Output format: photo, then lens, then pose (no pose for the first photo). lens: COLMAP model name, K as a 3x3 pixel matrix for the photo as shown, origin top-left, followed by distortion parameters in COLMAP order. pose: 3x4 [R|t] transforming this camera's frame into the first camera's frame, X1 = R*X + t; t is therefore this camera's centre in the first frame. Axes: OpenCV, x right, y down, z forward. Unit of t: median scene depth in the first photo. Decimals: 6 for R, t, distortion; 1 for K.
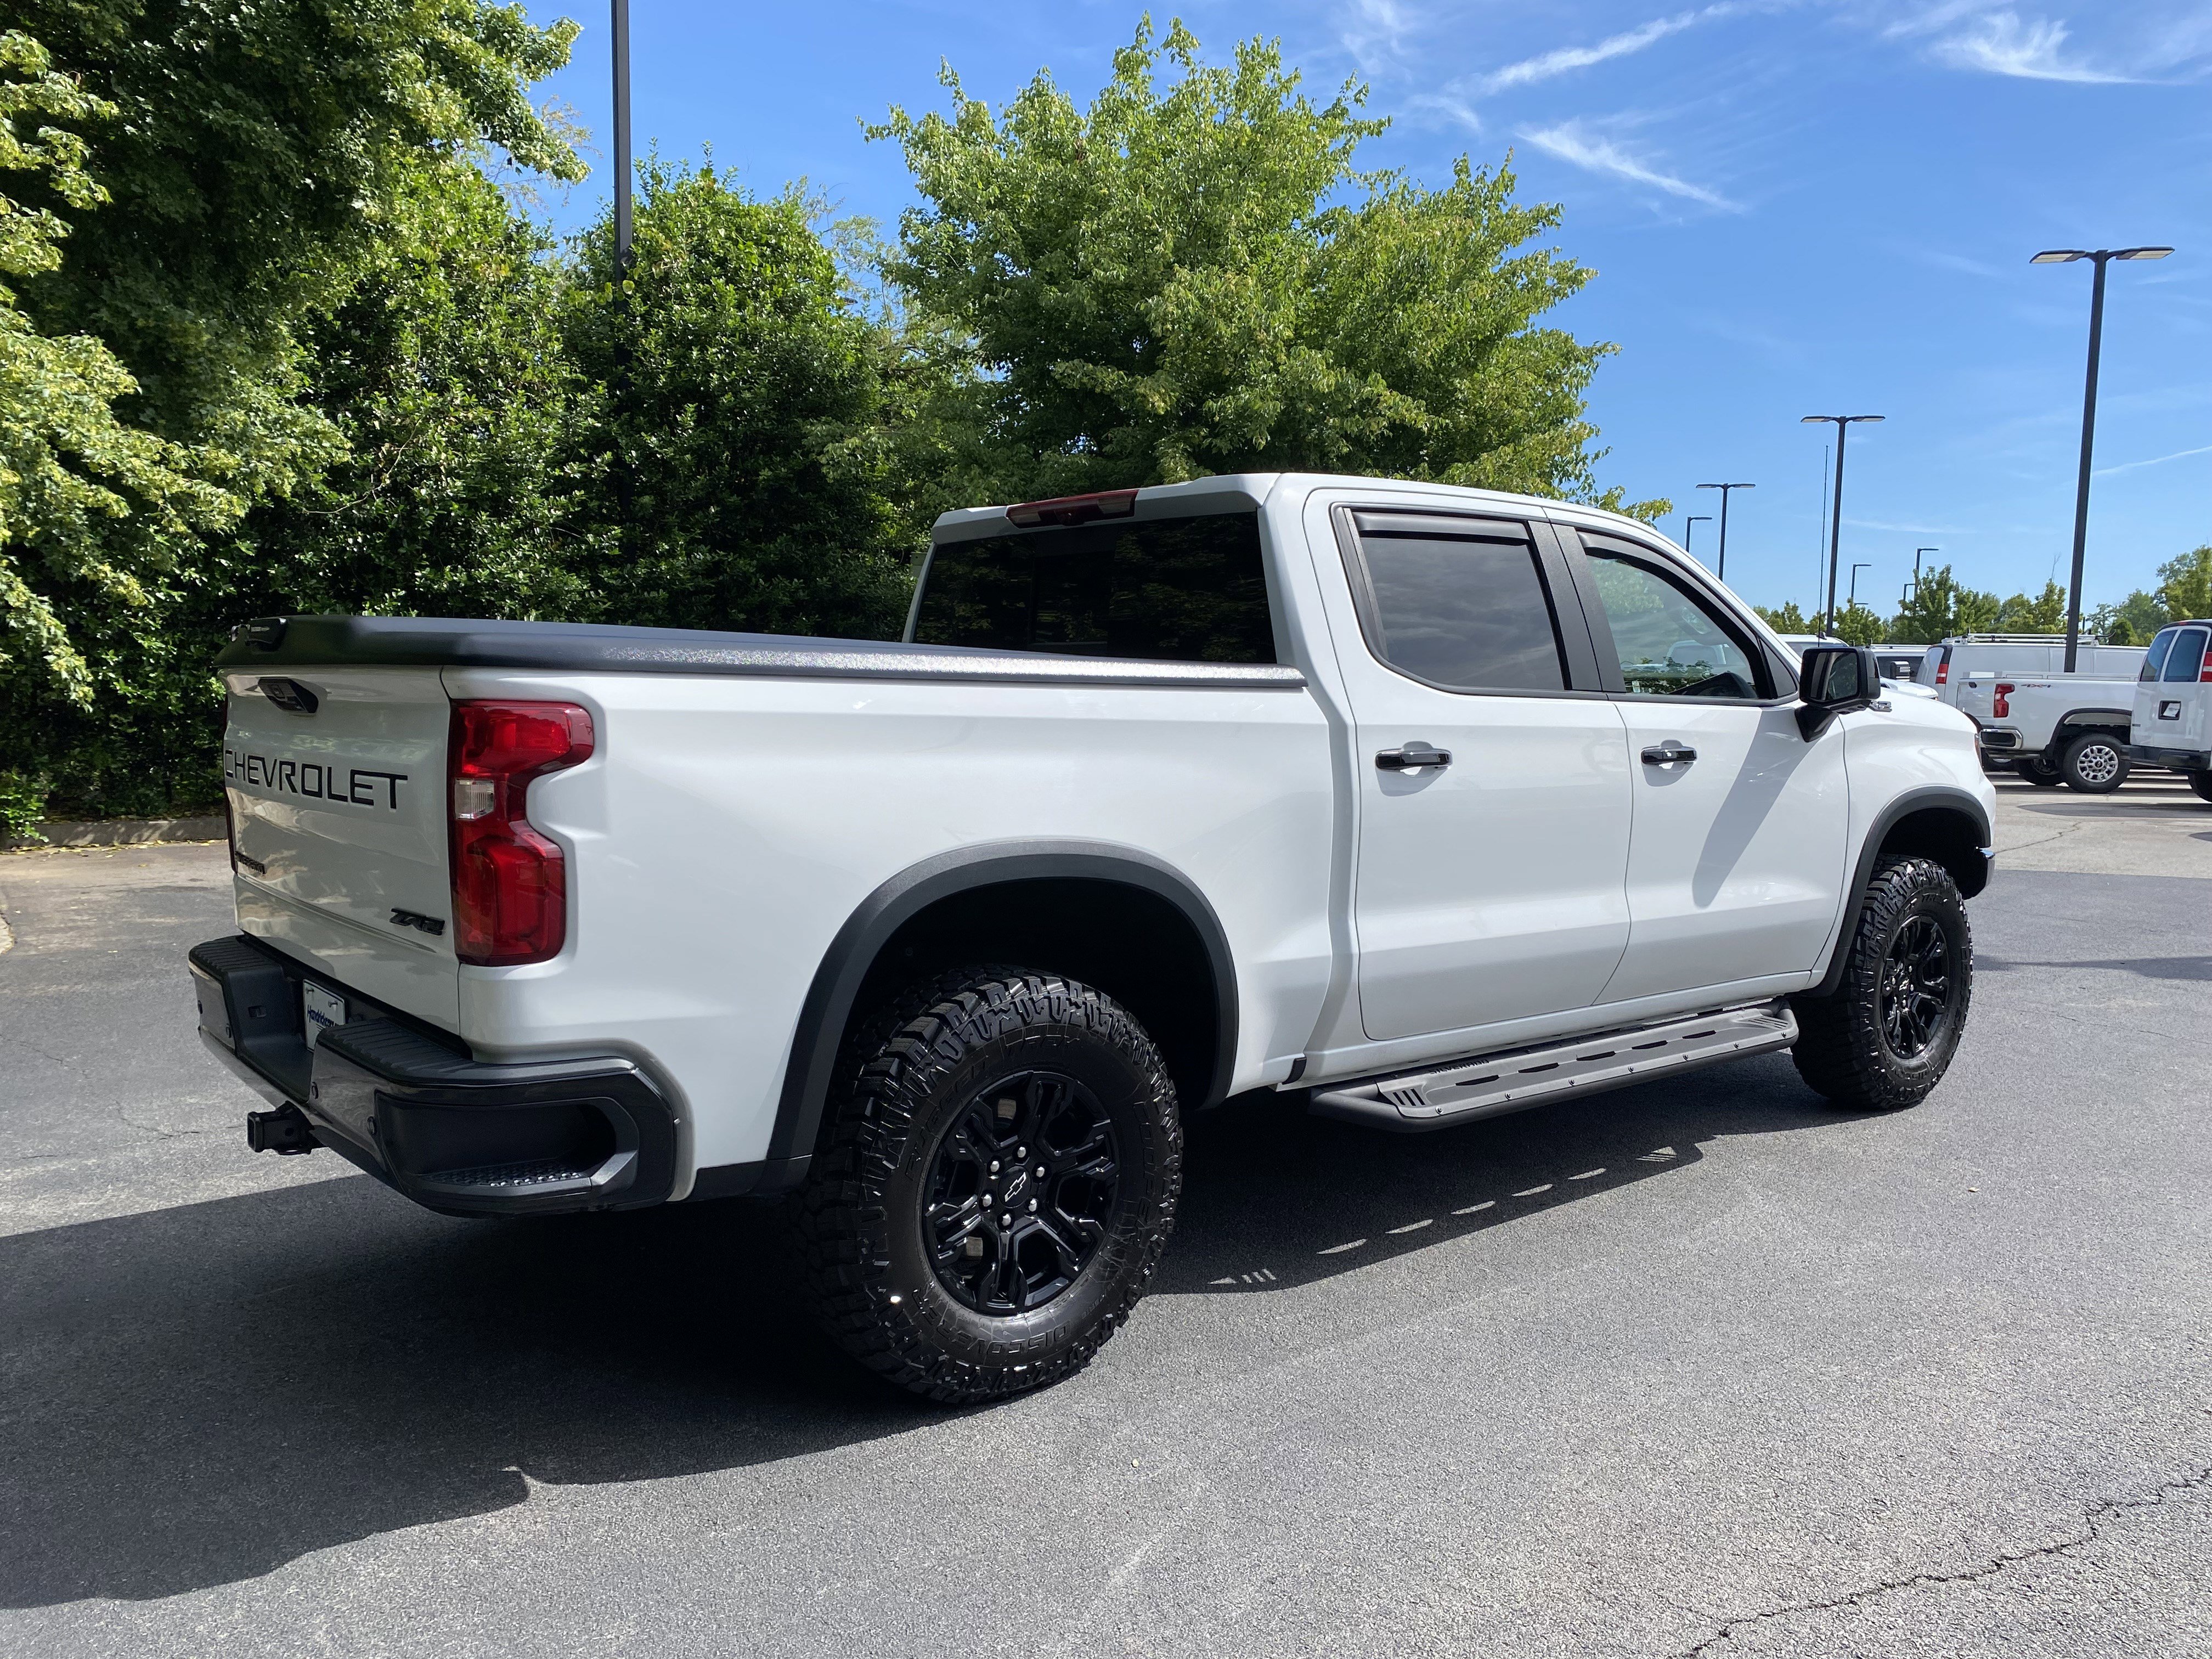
lens RADIAL K [[1696.8, 0, 1100.2], [0, 1696.8, 835.6], [0, 0, 1]] dist [0.064925, -0.084330]
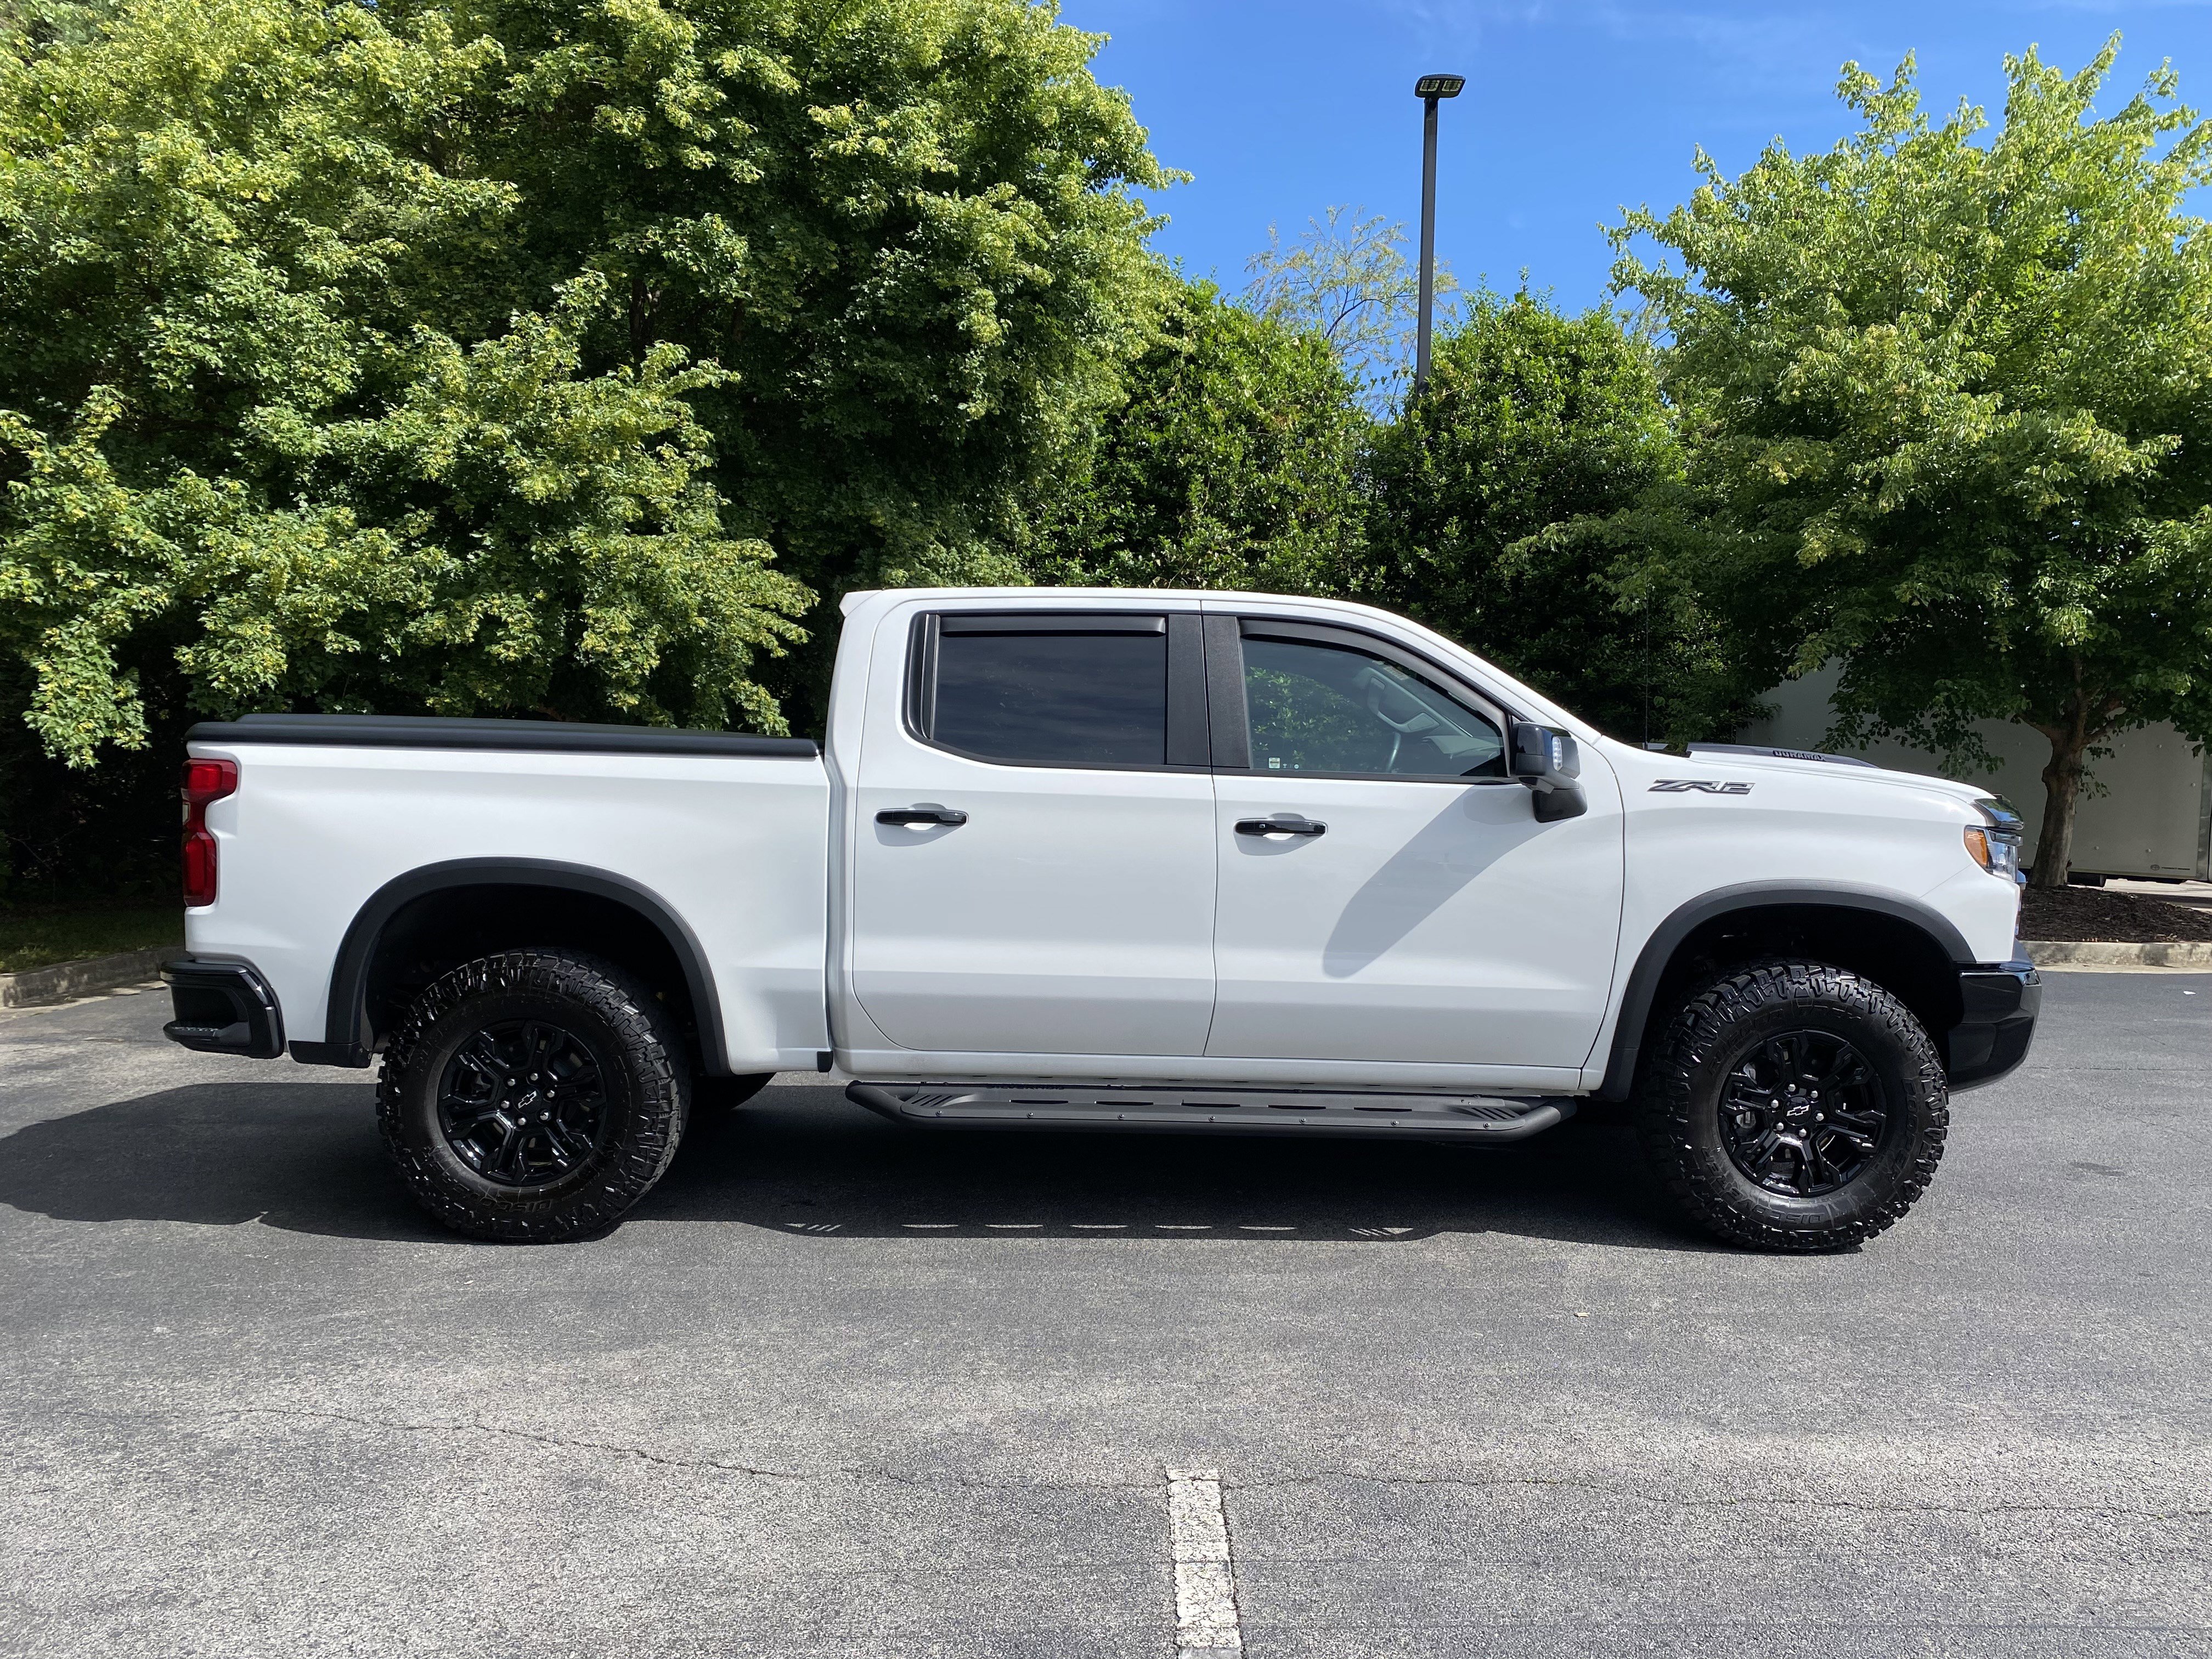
lens RADIAL K [[1701.2, 0, 1122.6], [0, 1701.2, 823.7], [0, 0, 1]] dist [0.078604, -0.117198]
pose [[0.772244, 0.024505, -0.634853, 1.089166], [-0.064127, 0.997159, -0.039516, -0.001569], [0.632081, 0.071227, 0.771622, 0.152195]]
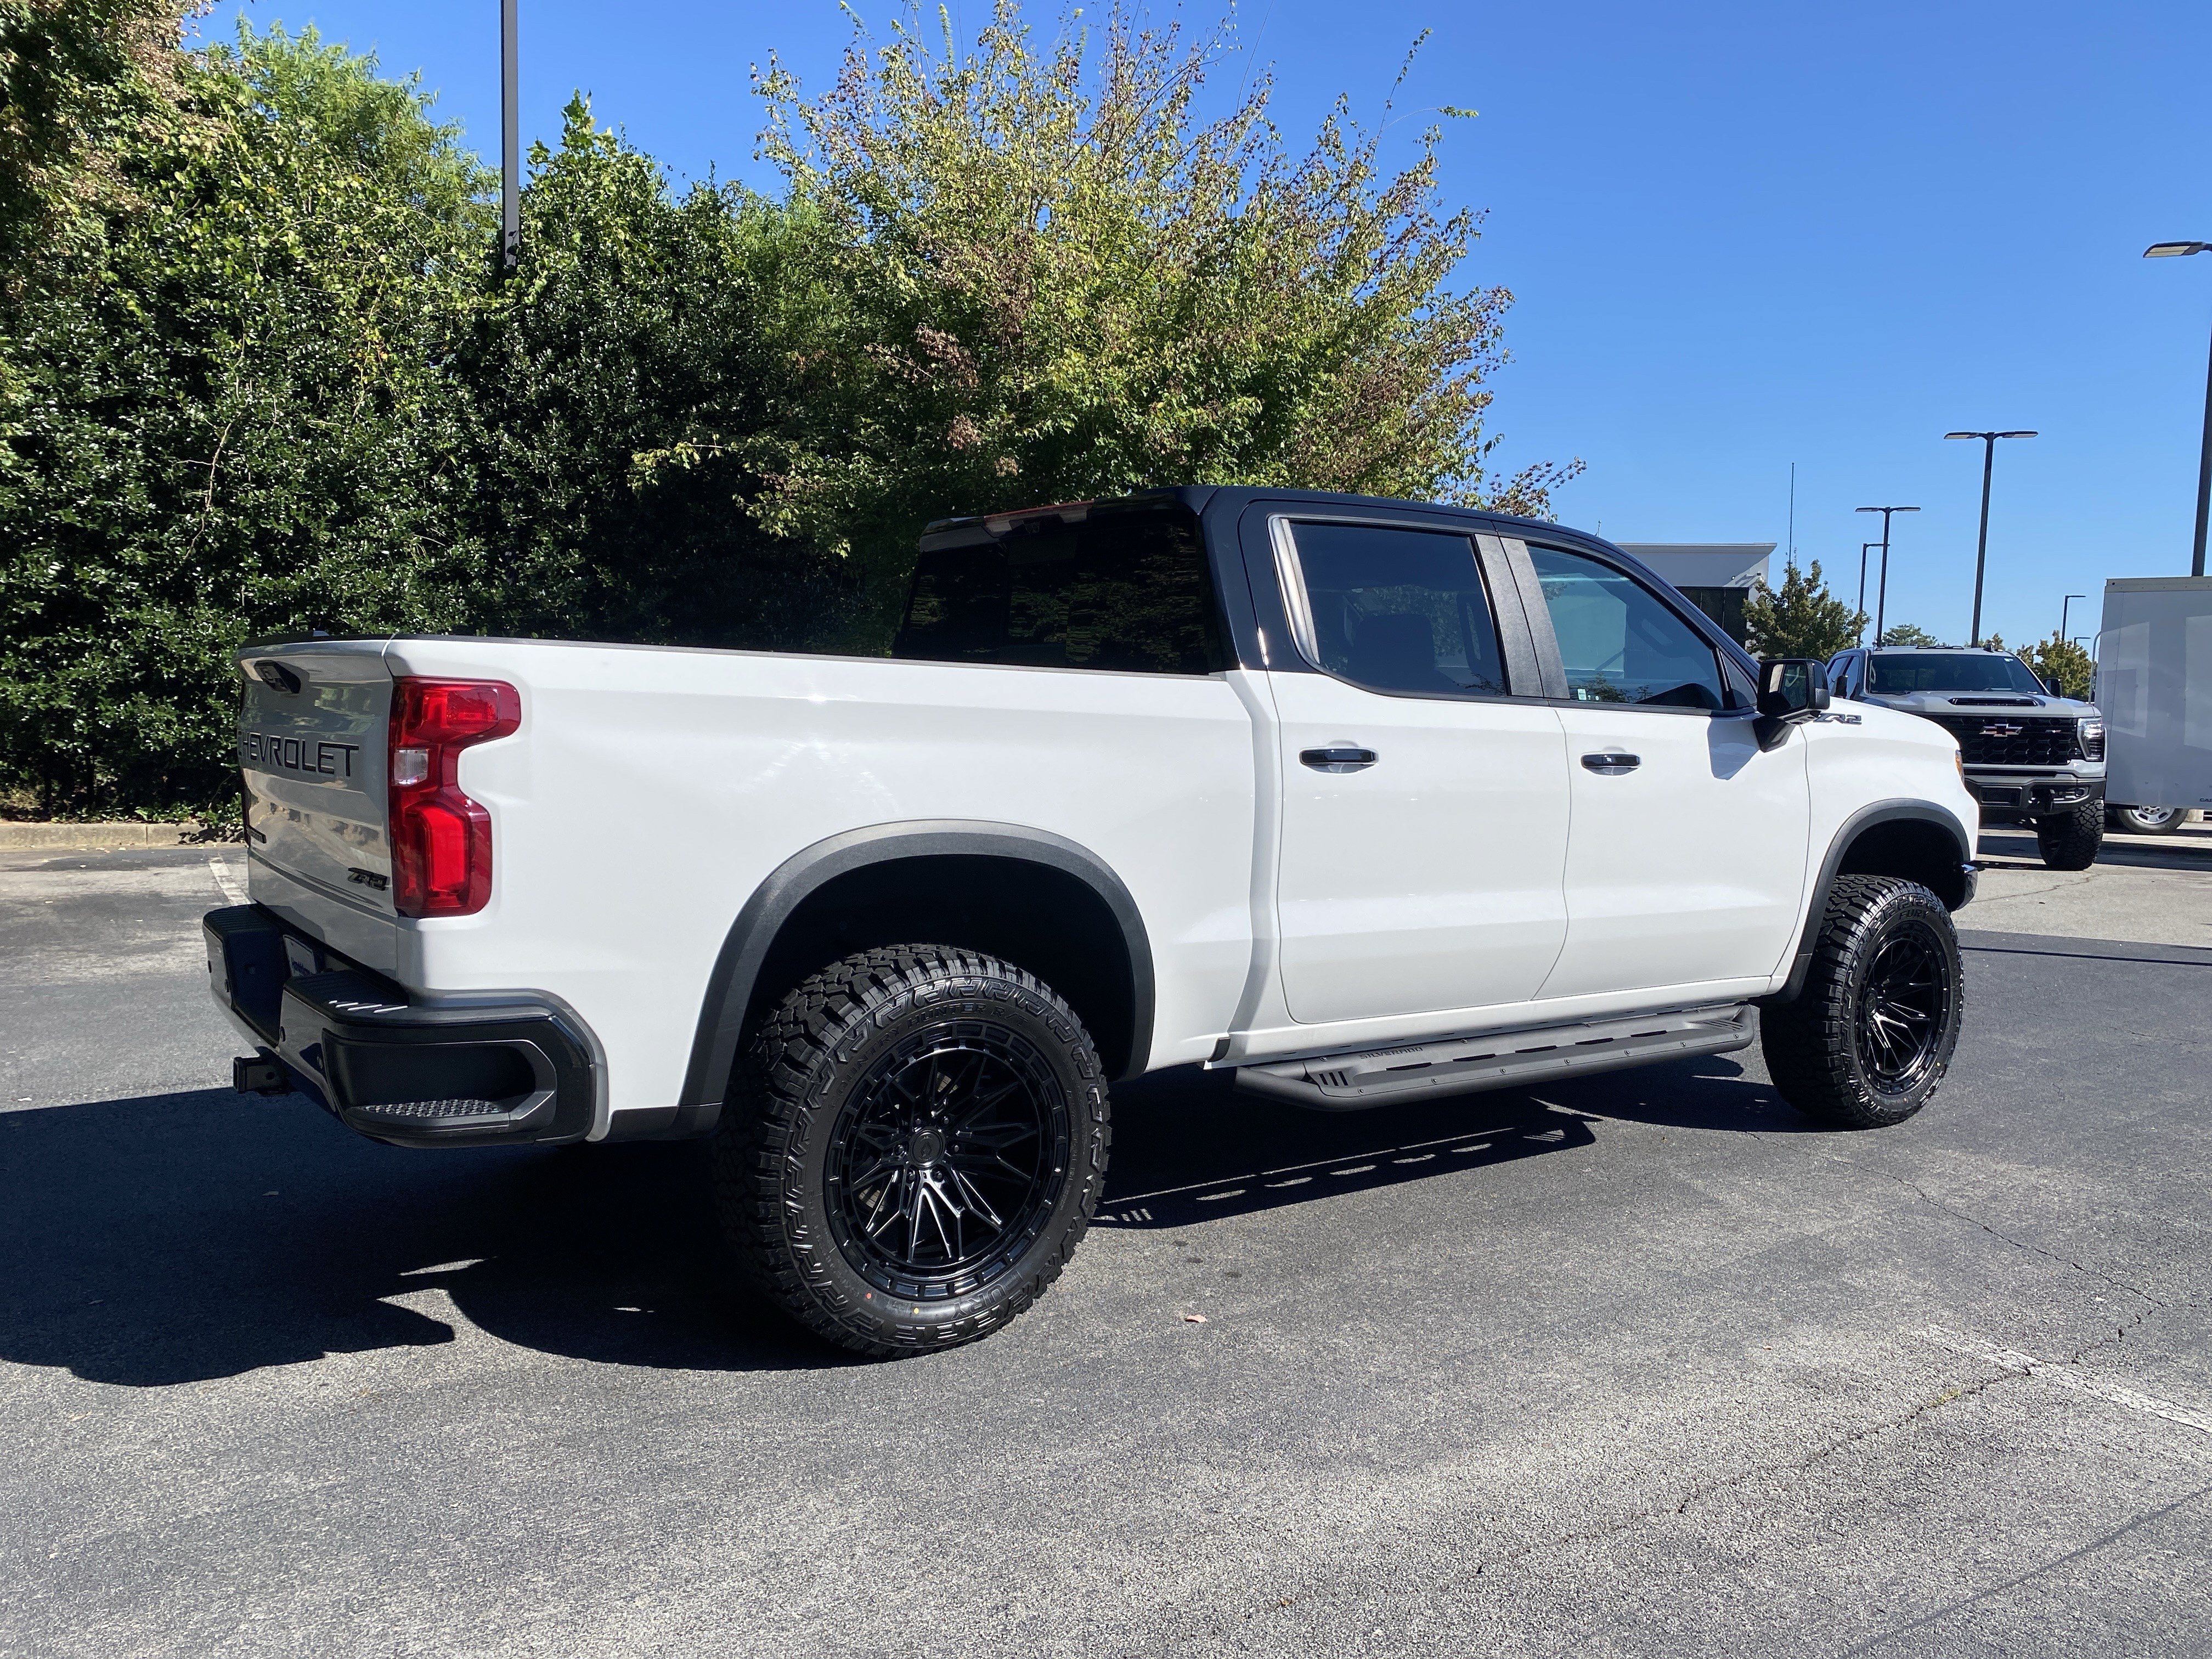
lens RADIAL K [[1701.2, 0, 1122.6], [0, 1701.2, 823.7], [0, 0, 1]] dist [0.078604, -0.117198]
pose [[0.998602, 0.018890, -0.049376, 0.104523], [-0.019717, 0.999672, -0.016319, 0.016639], [0.049052, 0.017270, 0.998647, -0.062388]]
